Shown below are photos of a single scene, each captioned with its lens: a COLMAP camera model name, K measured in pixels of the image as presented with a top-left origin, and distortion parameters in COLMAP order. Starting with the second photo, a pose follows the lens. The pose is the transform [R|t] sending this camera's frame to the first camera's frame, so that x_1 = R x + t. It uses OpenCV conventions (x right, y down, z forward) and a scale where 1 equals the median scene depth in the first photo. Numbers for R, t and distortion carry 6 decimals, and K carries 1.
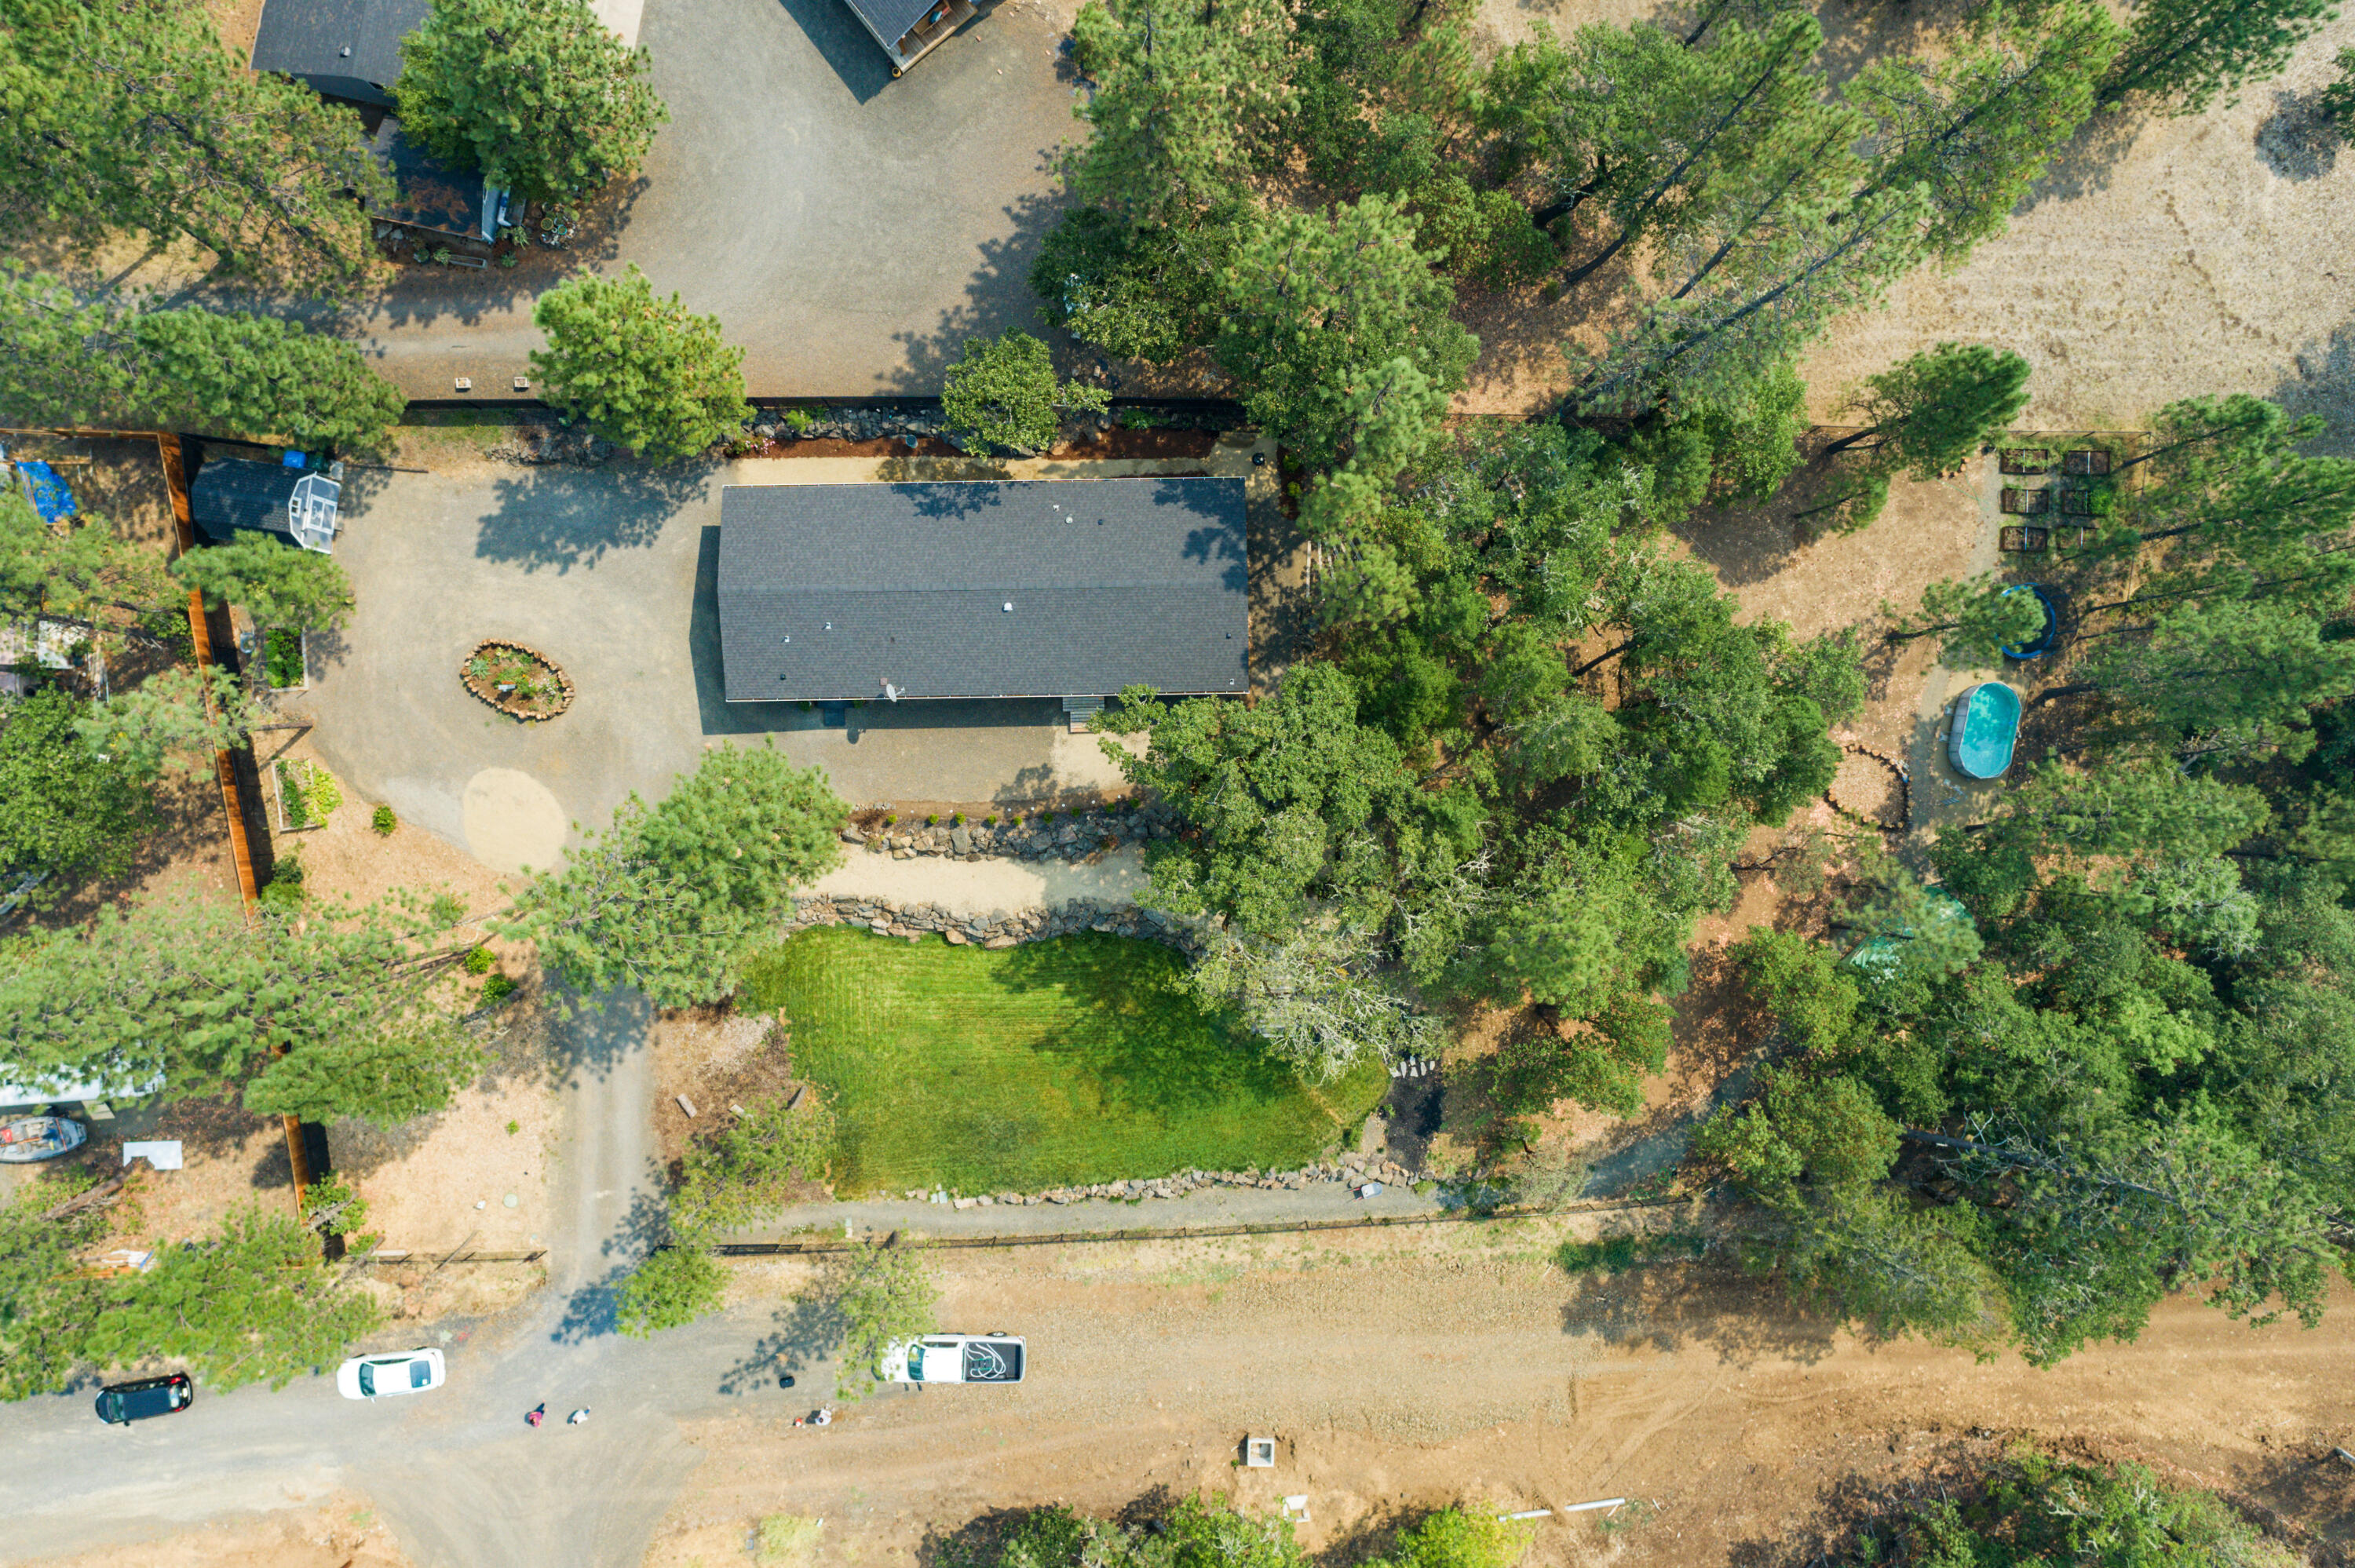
lens RADIAL K [[1596.9, 0, 1177.5], [0, 1596.9, 784.0], [0, 0, 1]] dist [-0.015241, 0.001723]
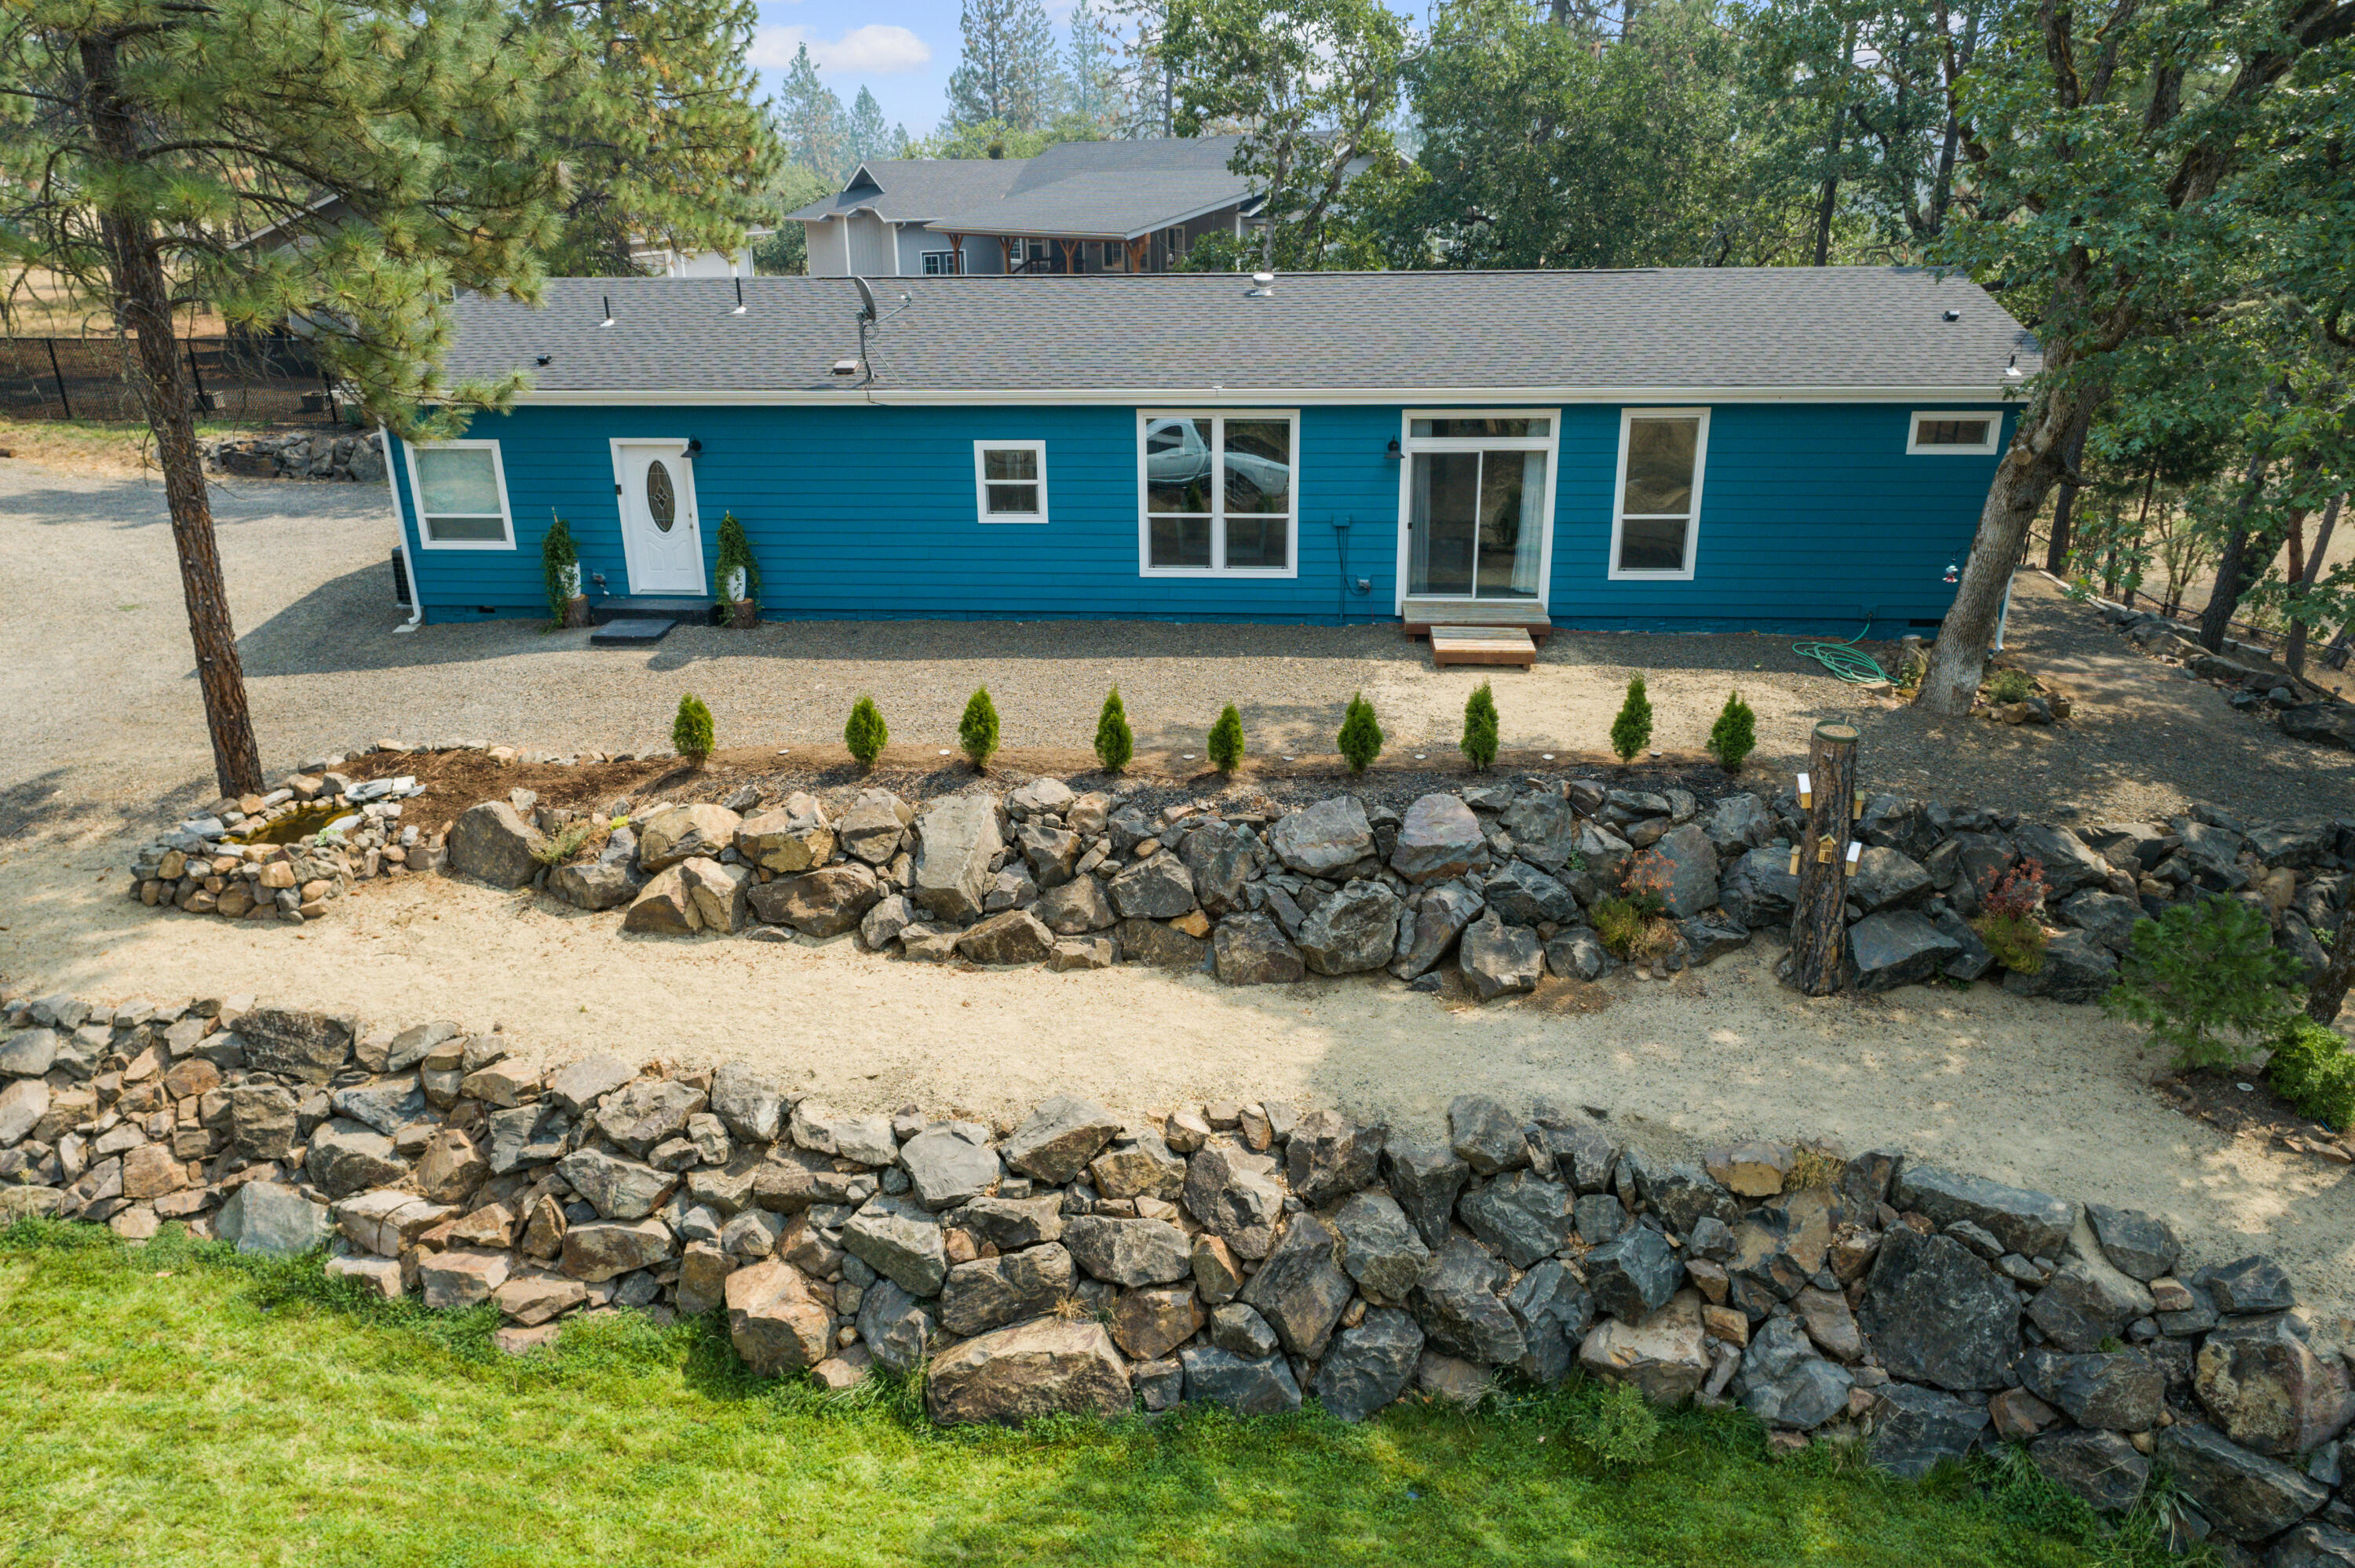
lens RADIAL K [[1589.3, 0, 1177.5], [0, 1589.3, 784.0], [0, 0, 1]] dist [-0.001612, 0.003902]
pose [[0.995549, 0.027070, -0.090270, -0.083829], [-0.094019, 0.351182, -0.931575, 0.230510], [0.006483, 0.935916, 0.352164, 0.900610]]
